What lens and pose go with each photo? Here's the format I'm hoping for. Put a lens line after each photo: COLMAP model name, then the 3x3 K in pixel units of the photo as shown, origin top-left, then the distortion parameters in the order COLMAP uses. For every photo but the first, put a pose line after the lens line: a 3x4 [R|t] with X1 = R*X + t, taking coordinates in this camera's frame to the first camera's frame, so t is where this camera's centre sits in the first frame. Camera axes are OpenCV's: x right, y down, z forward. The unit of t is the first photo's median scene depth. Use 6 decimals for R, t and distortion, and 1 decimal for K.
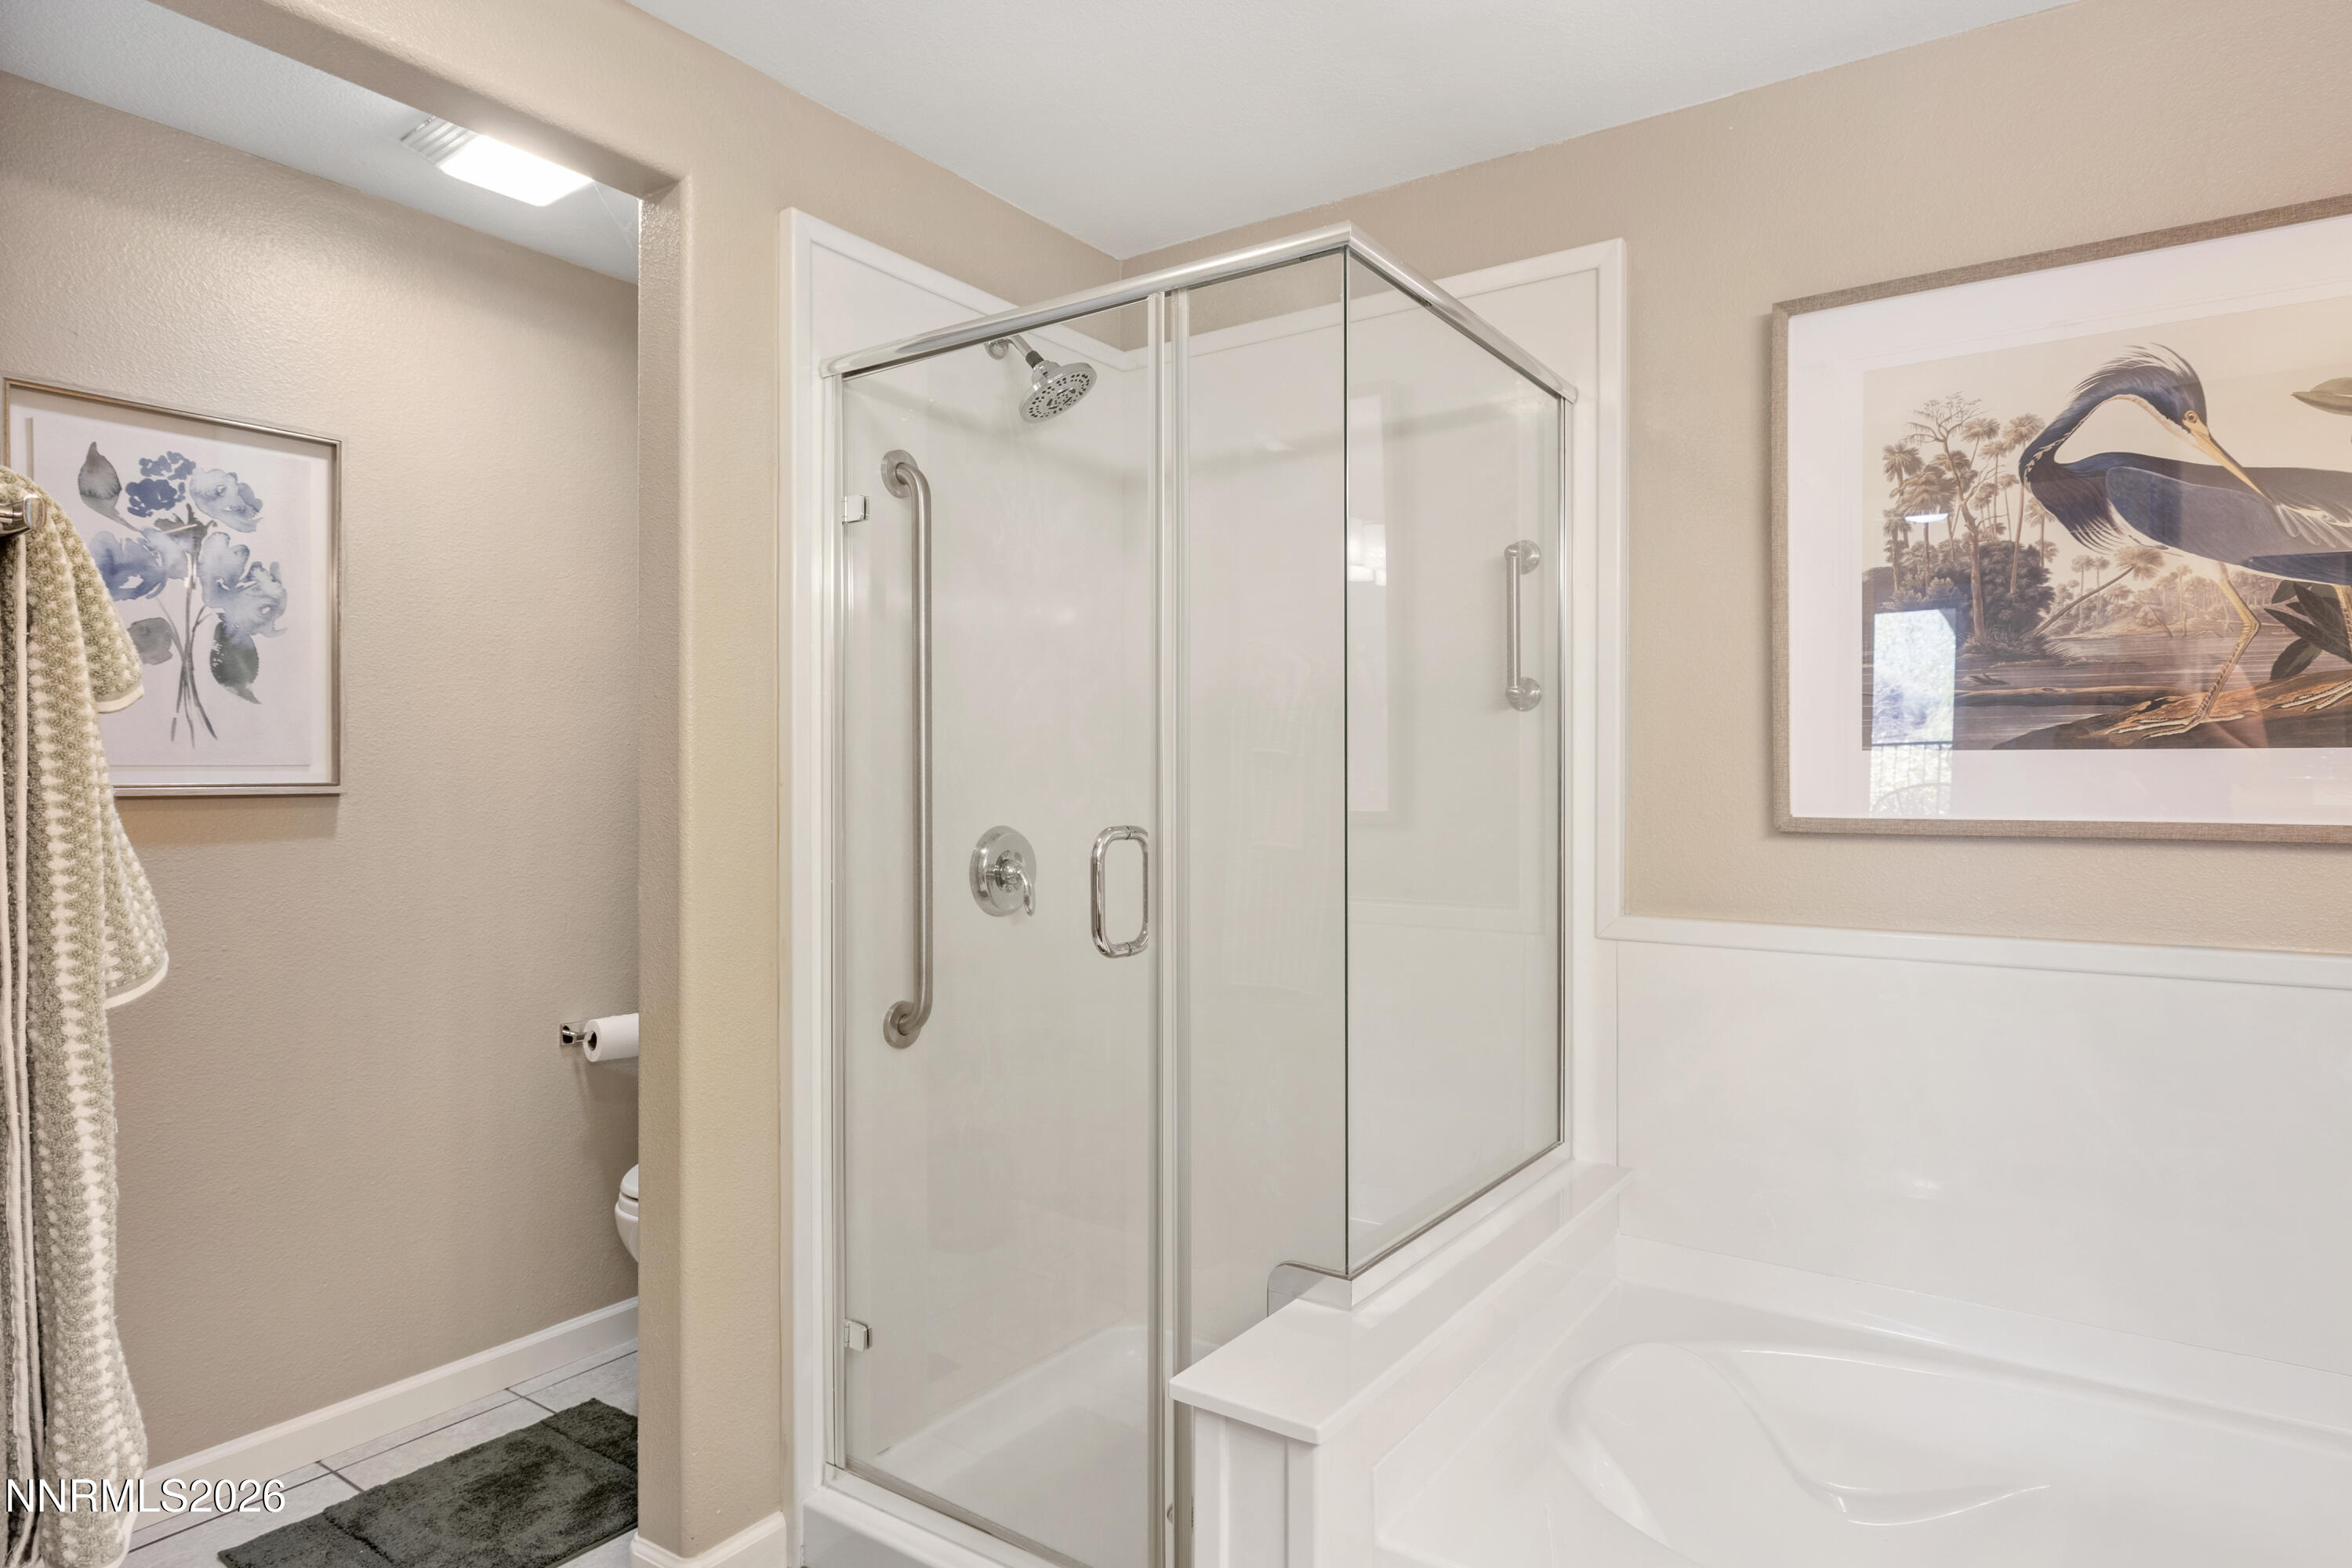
lens RADIAL K [[1325.7, 0, 1176.6], [0, 1325.7, 776.2], [0, 0, 1]] dist [-0.004170, -0.000791]
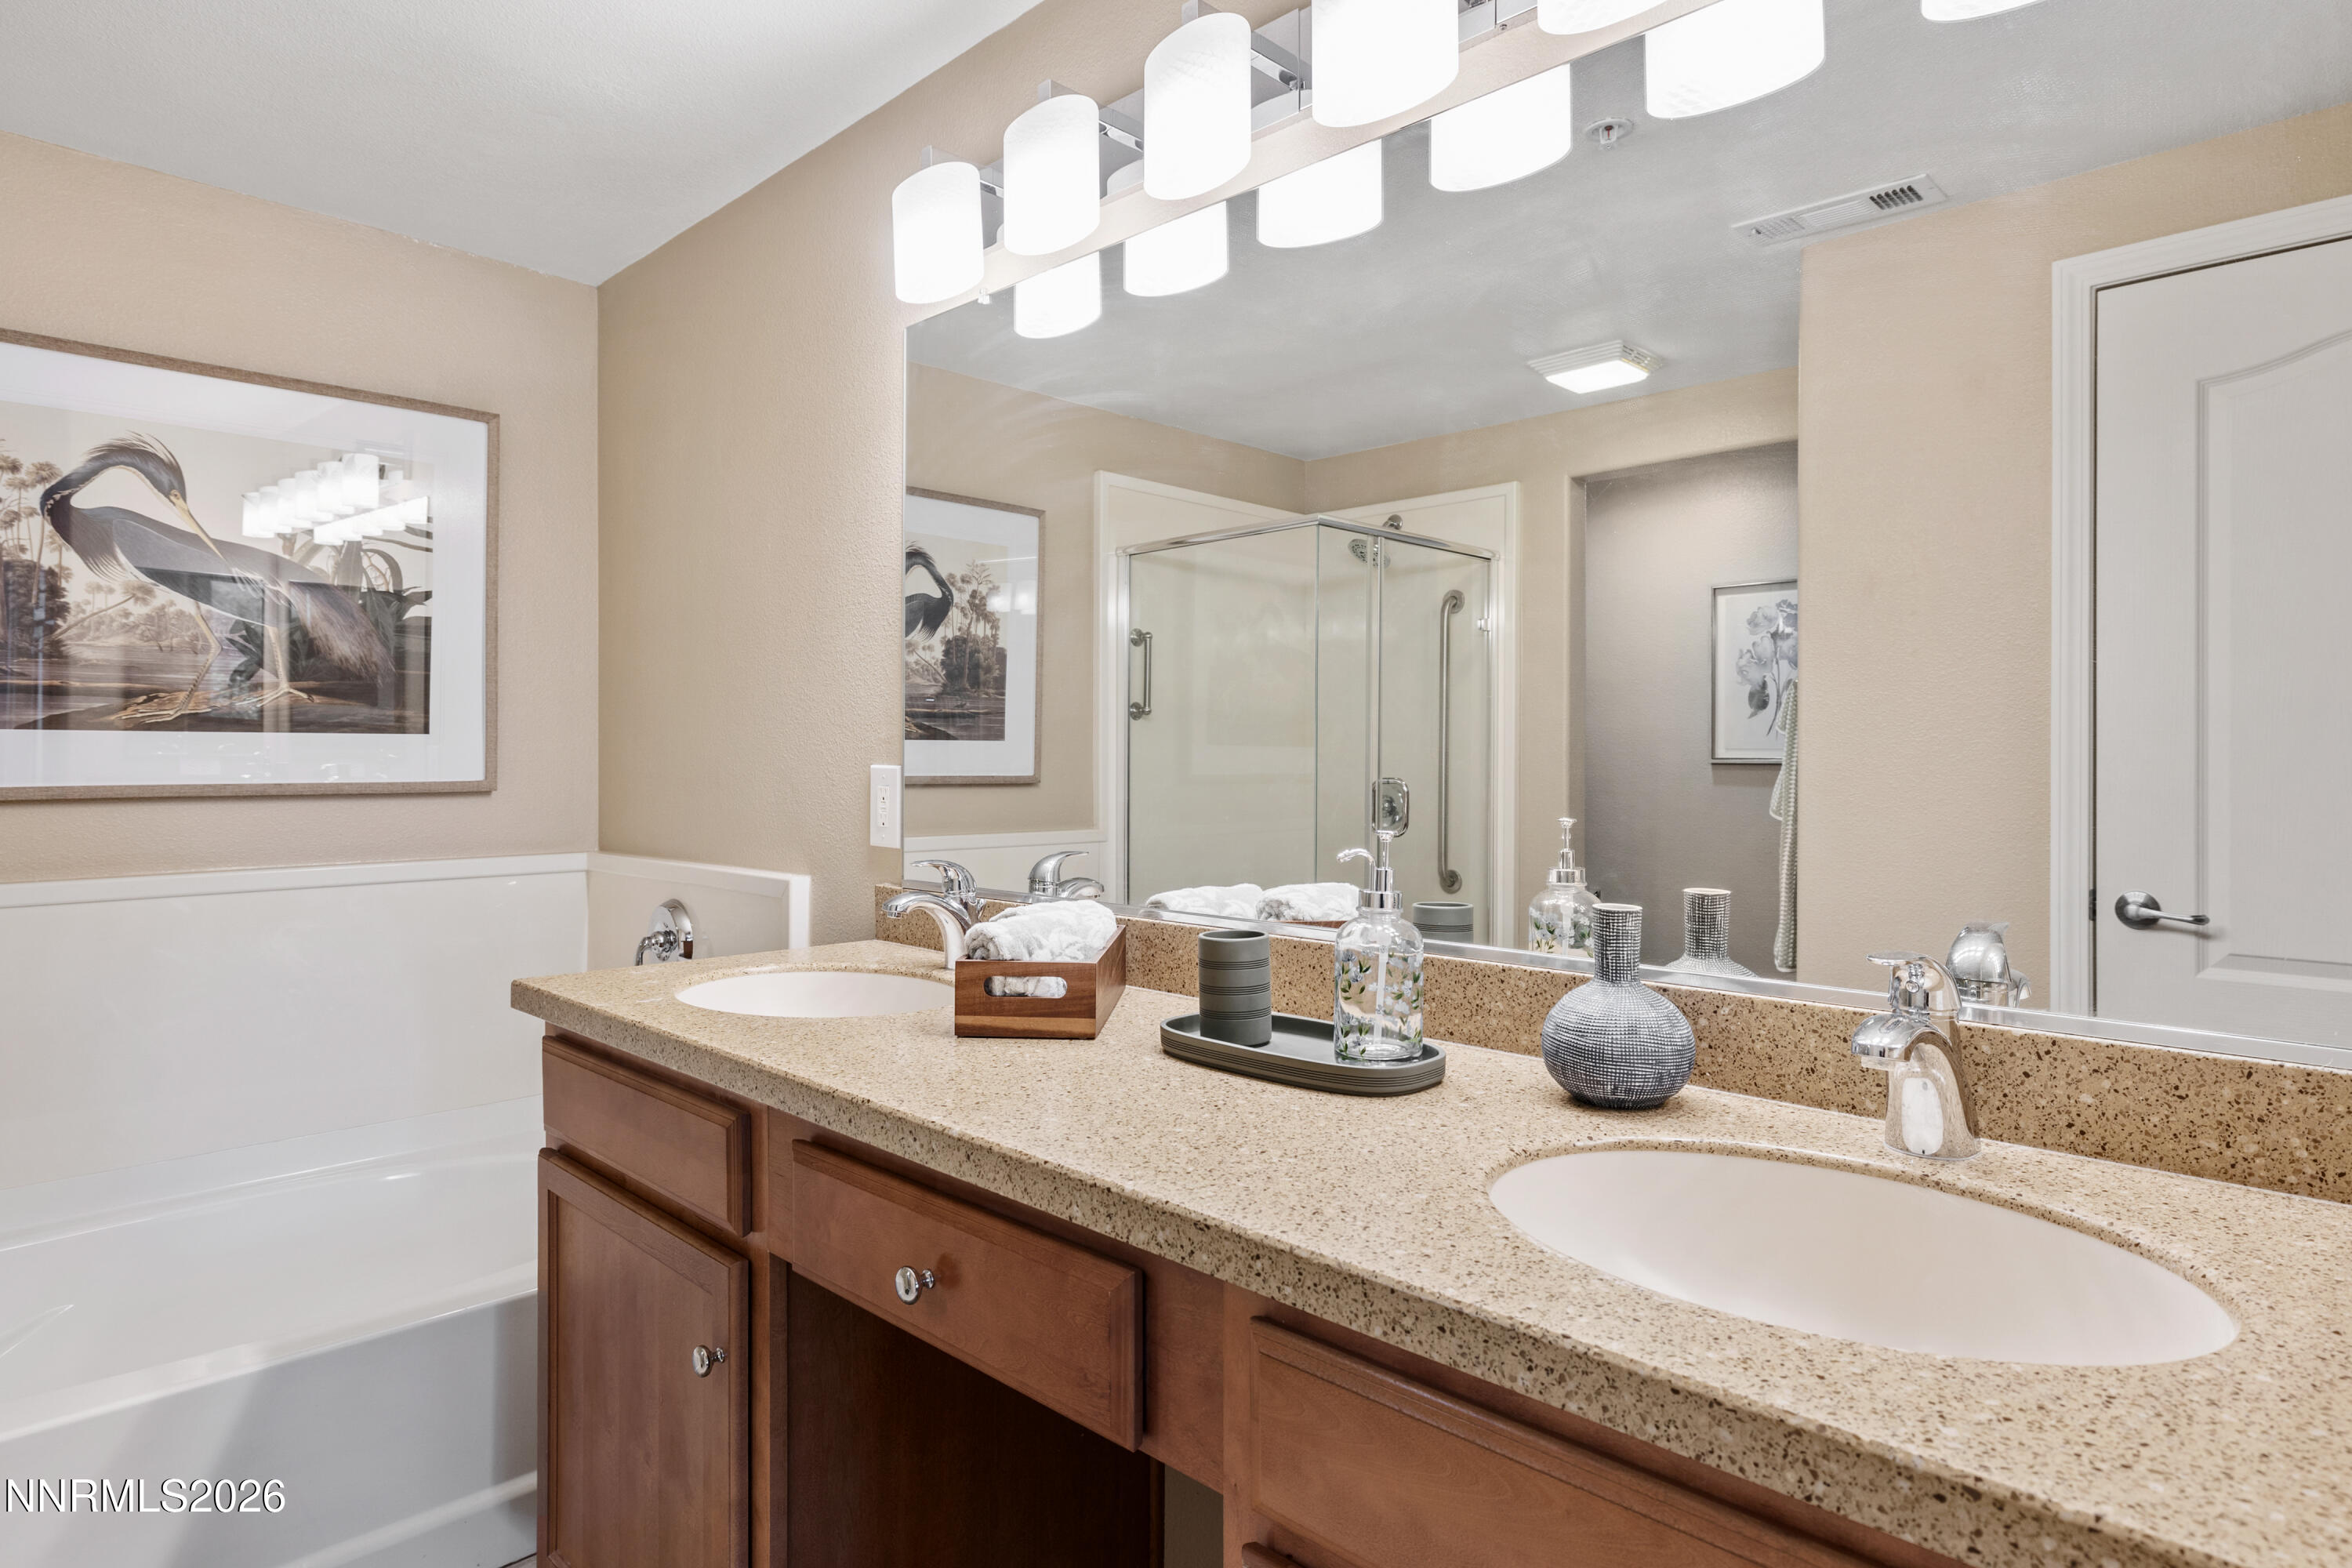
lens RADIAL K [[1325.7, 0, 1175.7], [0, 1325.7, 769.6], [0, 0, 1]] dist [-0.004170, -0.000791]
pose [[0.167042, -0.008243, 0.985915, -0.417594], [0.001354, 0.999966, 0.008131, 0.009162], [-0.985949, -0.000023, 0.167048, -0.265046]]
